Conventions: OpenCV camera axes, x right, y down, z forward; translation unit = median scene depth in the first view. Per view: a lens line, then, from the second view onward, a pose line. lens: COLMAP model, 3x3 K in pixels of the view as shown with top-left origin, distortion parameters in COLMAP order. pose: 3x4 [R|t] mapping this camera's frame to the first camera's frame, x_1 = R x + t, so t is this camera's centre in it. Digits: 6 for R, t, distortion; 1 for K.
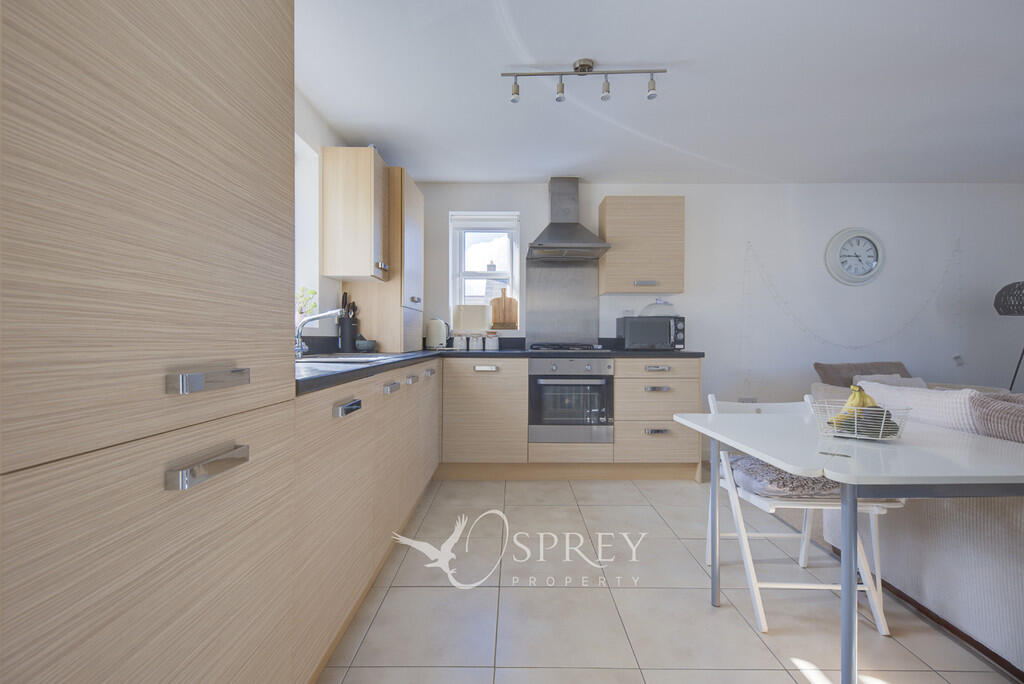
lens RADIAL K [[454.0, 0, 511.8], [0, 454.0, 338.7], [0, 0, 1]] dist [-0.000615, 0.000013]
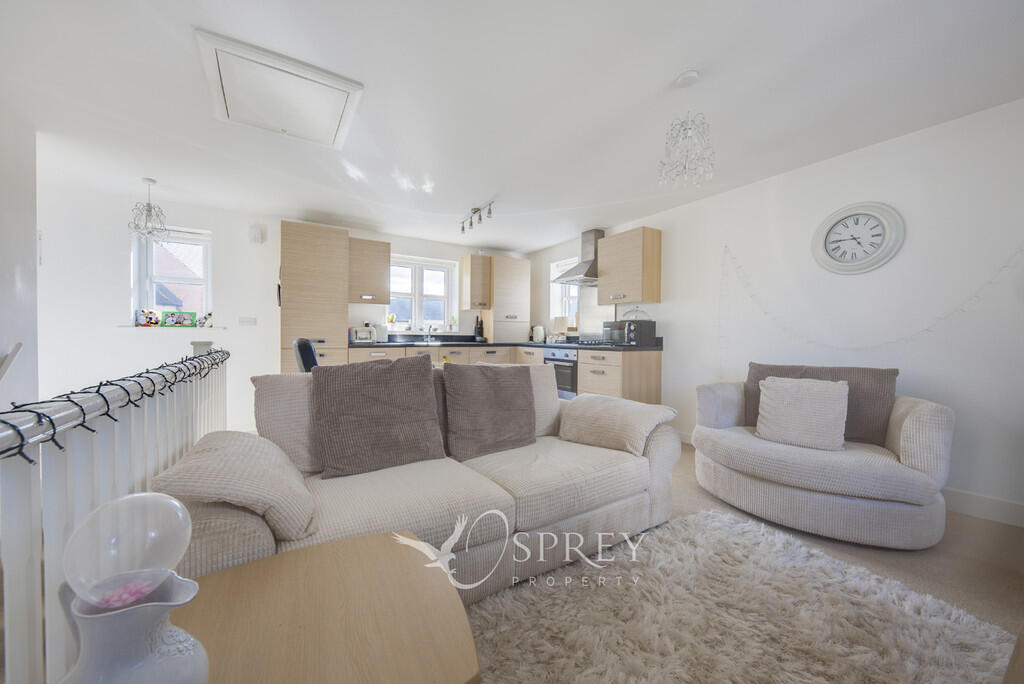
lens RADIAL K [[381.8, 0, 511.9], [0, 381.8, 341.7], [0, 0, 1]] dist [0.000300, -0.000007]
pose [[0.538018, 0.013652, -0.842823, 1.034995], [-0.006930, 0.999907, 0.011772, 0.002449], [0.842905, -0.000493, 0.538062, 0.101123]]
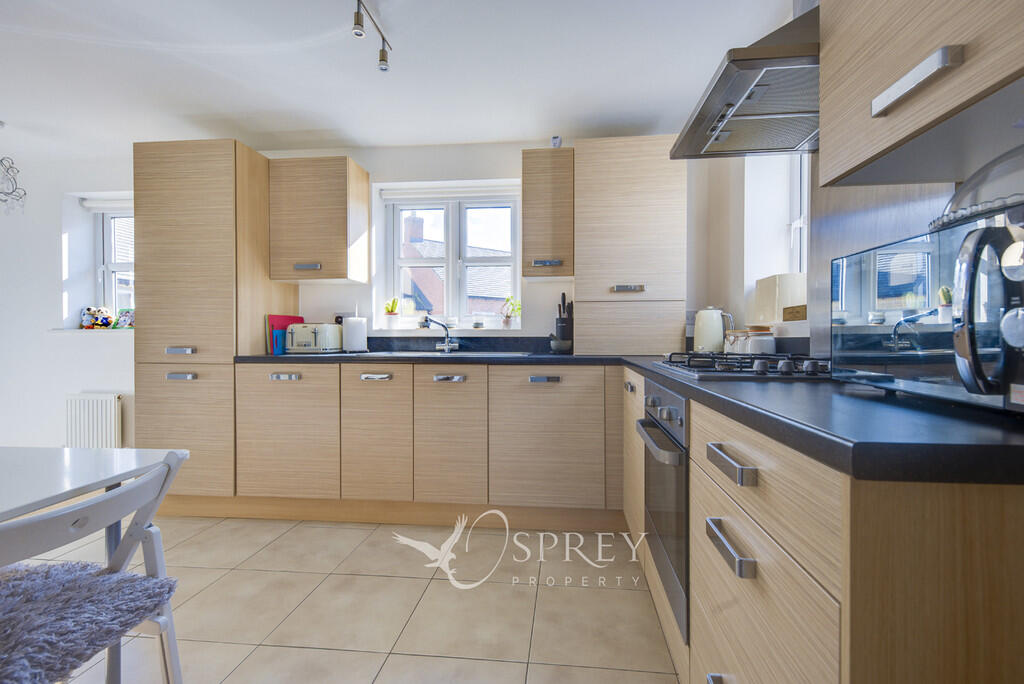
lens RADIAL K [[454.0, 0, 512.8], [0, 454.0, 339.4], [0, 0, 1]] dist [-0.000615, 0.000013]
pose [[-0.109421, 0.003746, -0.993988, 0.492443], [-0.000877, 0.999992, 0.003865, -0.002026], [0.993995, 0.001294, -0.109417, 0.788126]]
